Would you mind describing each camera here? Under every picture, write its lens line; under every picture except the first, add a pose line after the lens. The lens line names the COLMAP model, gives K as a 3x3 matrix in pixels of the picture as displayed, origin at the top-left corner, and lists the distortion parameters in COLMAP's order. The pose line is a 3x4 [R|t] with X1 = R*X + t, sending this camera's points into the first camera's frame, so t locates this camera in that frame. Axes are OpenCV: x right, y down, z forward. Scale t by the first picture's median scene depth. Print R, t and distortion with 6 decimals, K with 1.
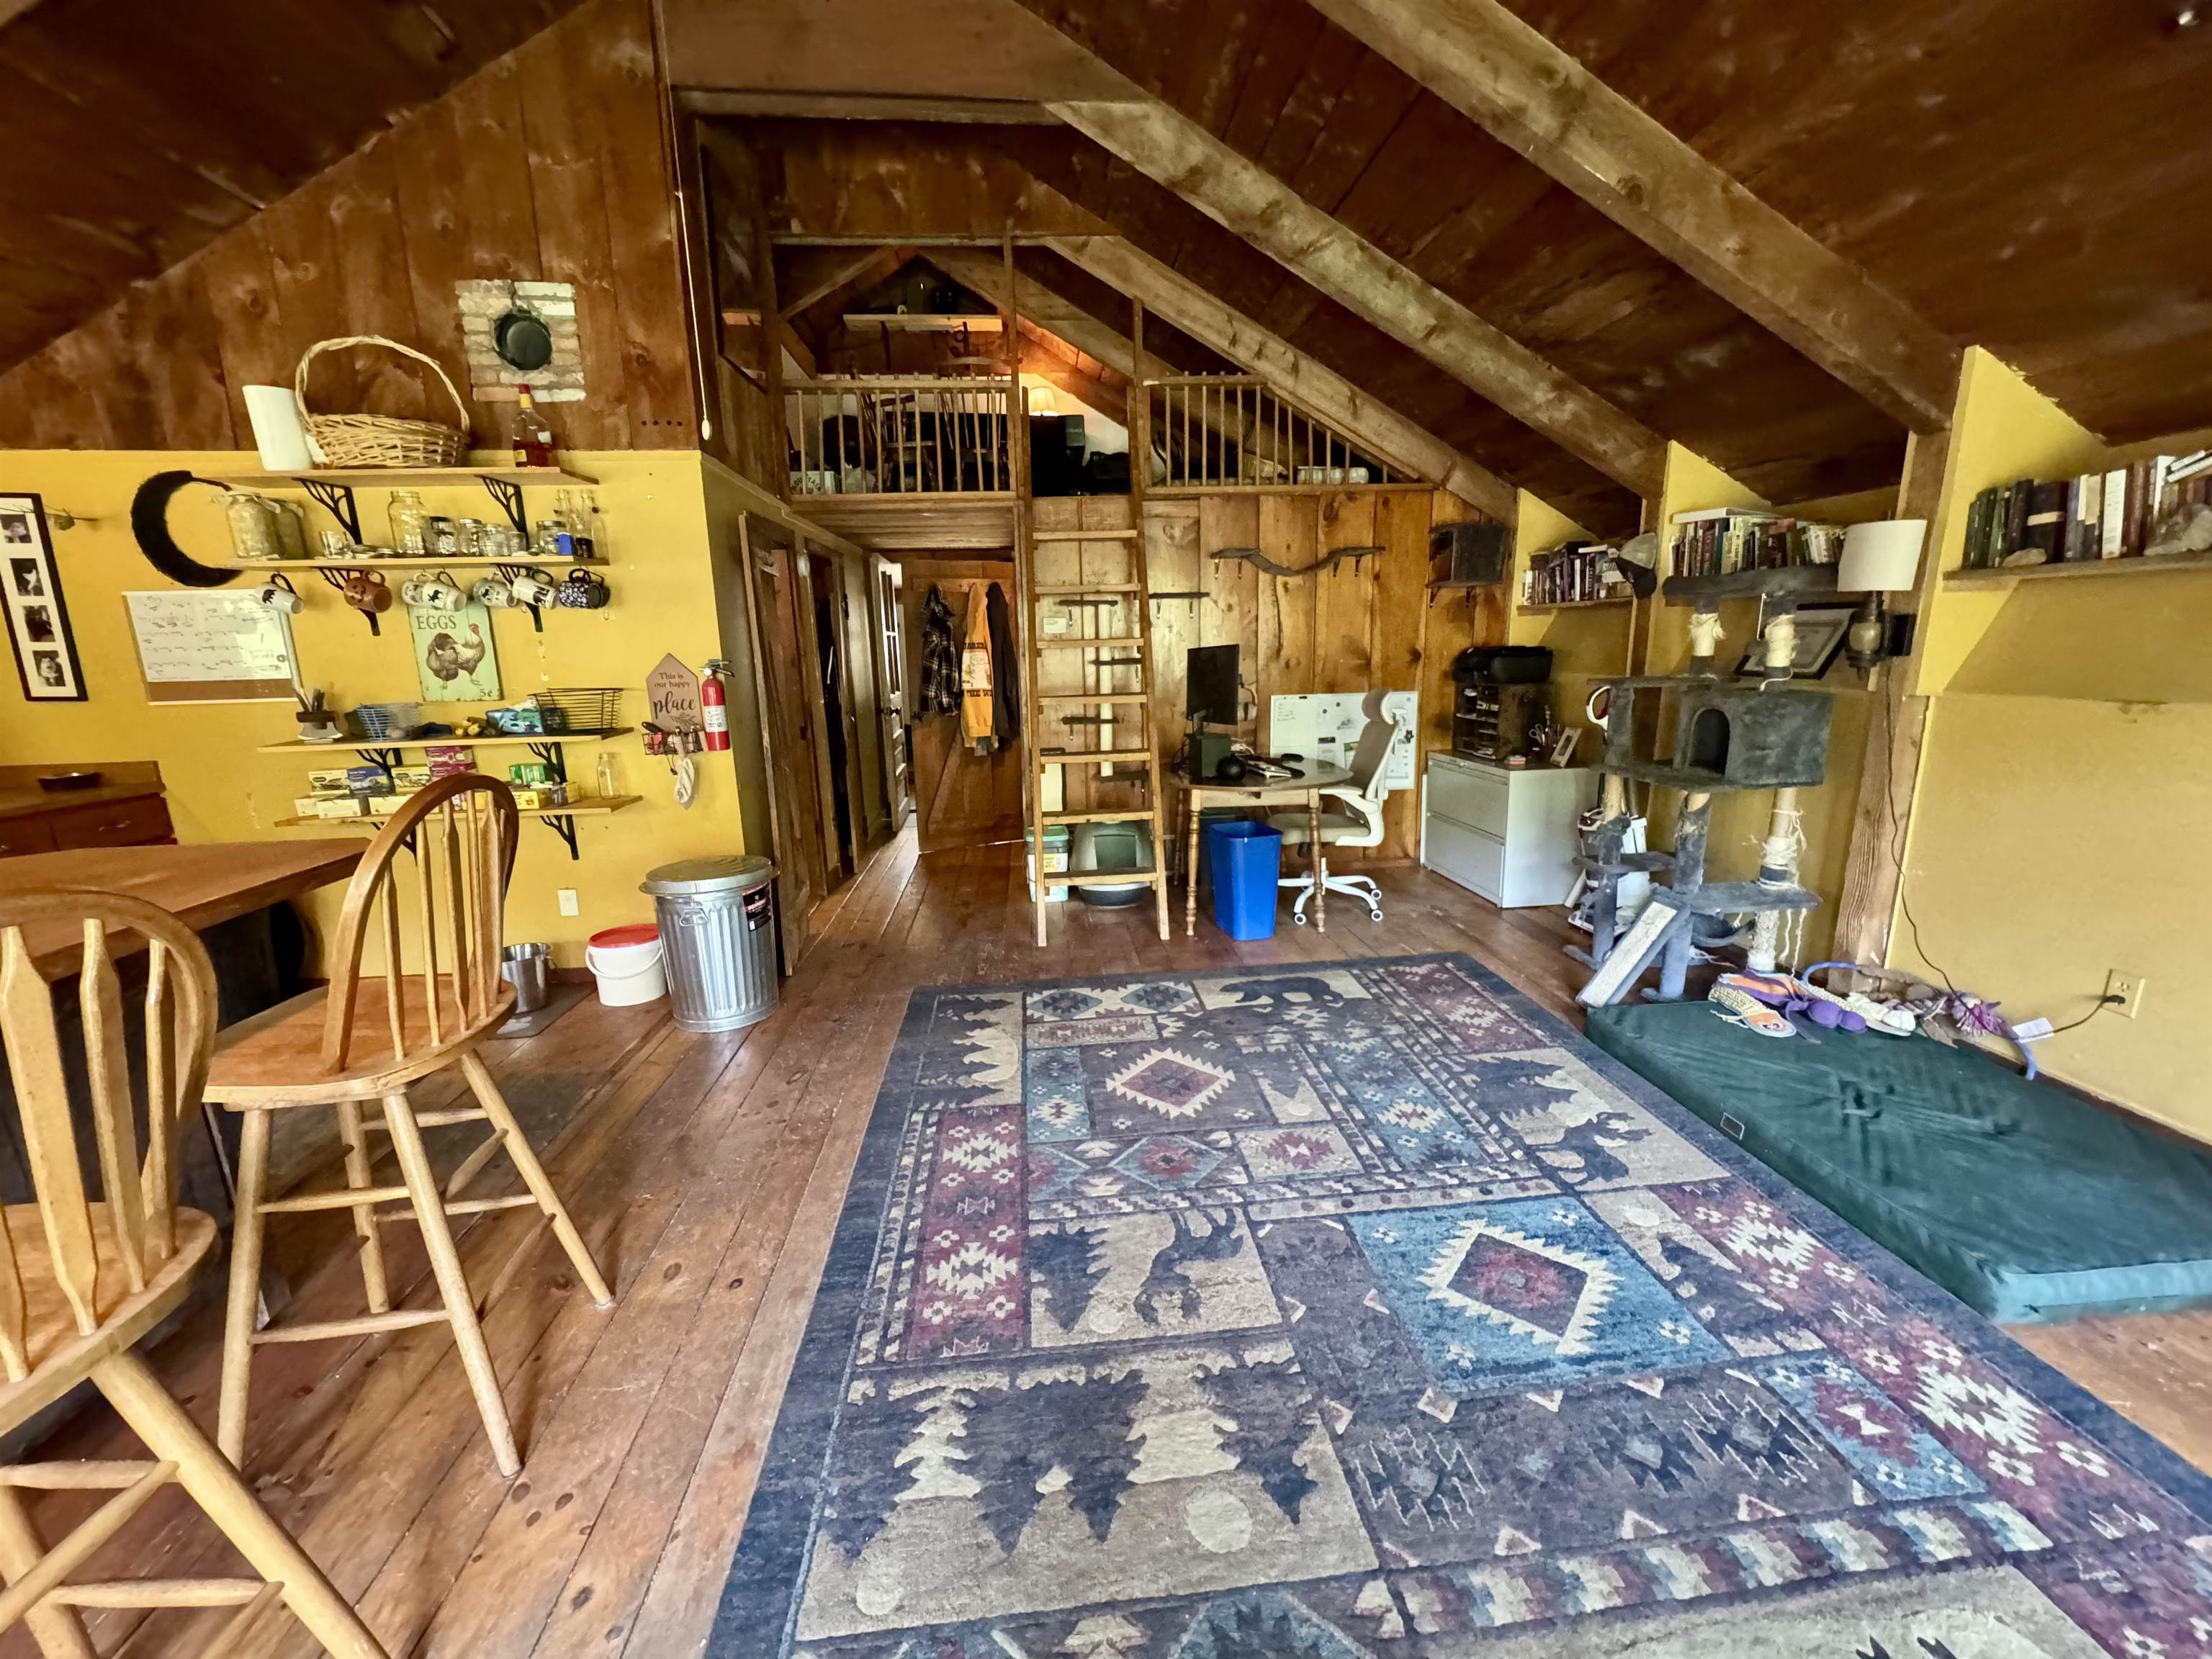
lens RADIAL K [[878.6, 0, 1105.8], [0, 878.6, 829.1], [0, 0, 1]] dist [-0.002967, 0.000477]
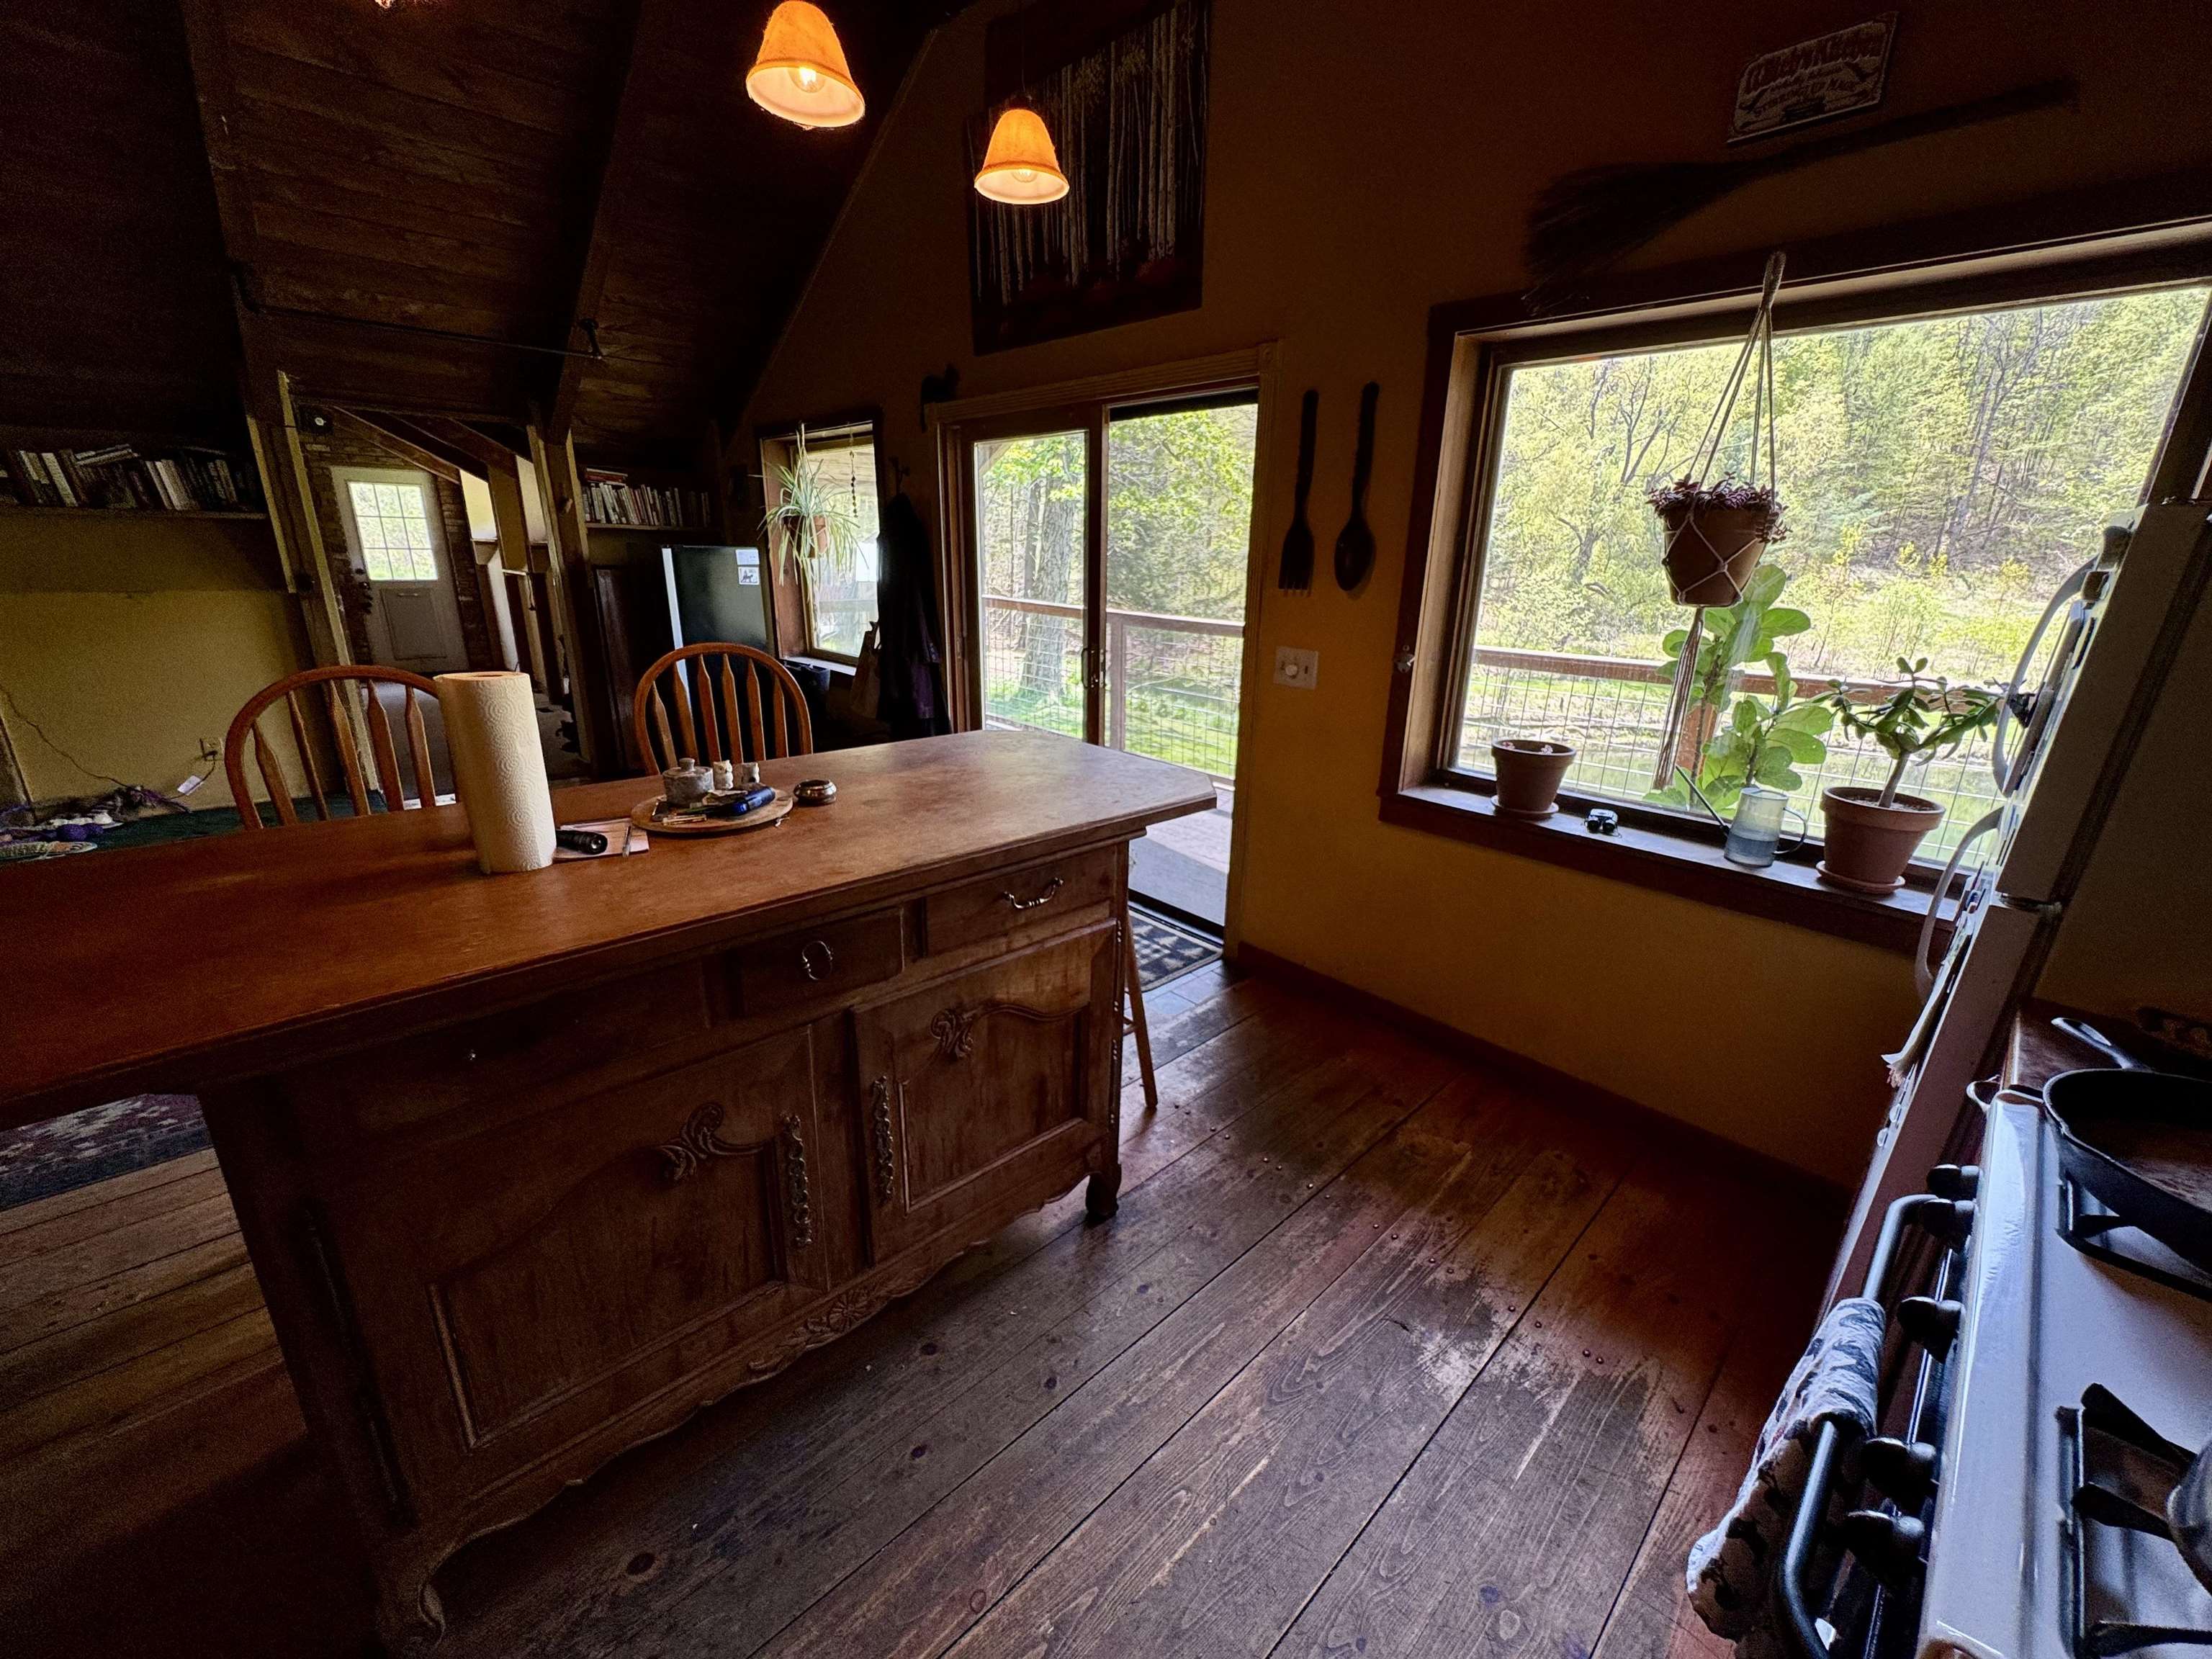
lens RADIAL K [[878.6, 0, 1111.8], [0, 878.6, 828.3], [0, 0, 1]] dist [-0.002967, 0.000477]
pose [[-0.618632, -0.227875, 0.751910, -1.081489], [0.154621, 0.902990, 0.400876, -0.083506], [-0.770316, 0.364256, -0.523384, 0.405419]]
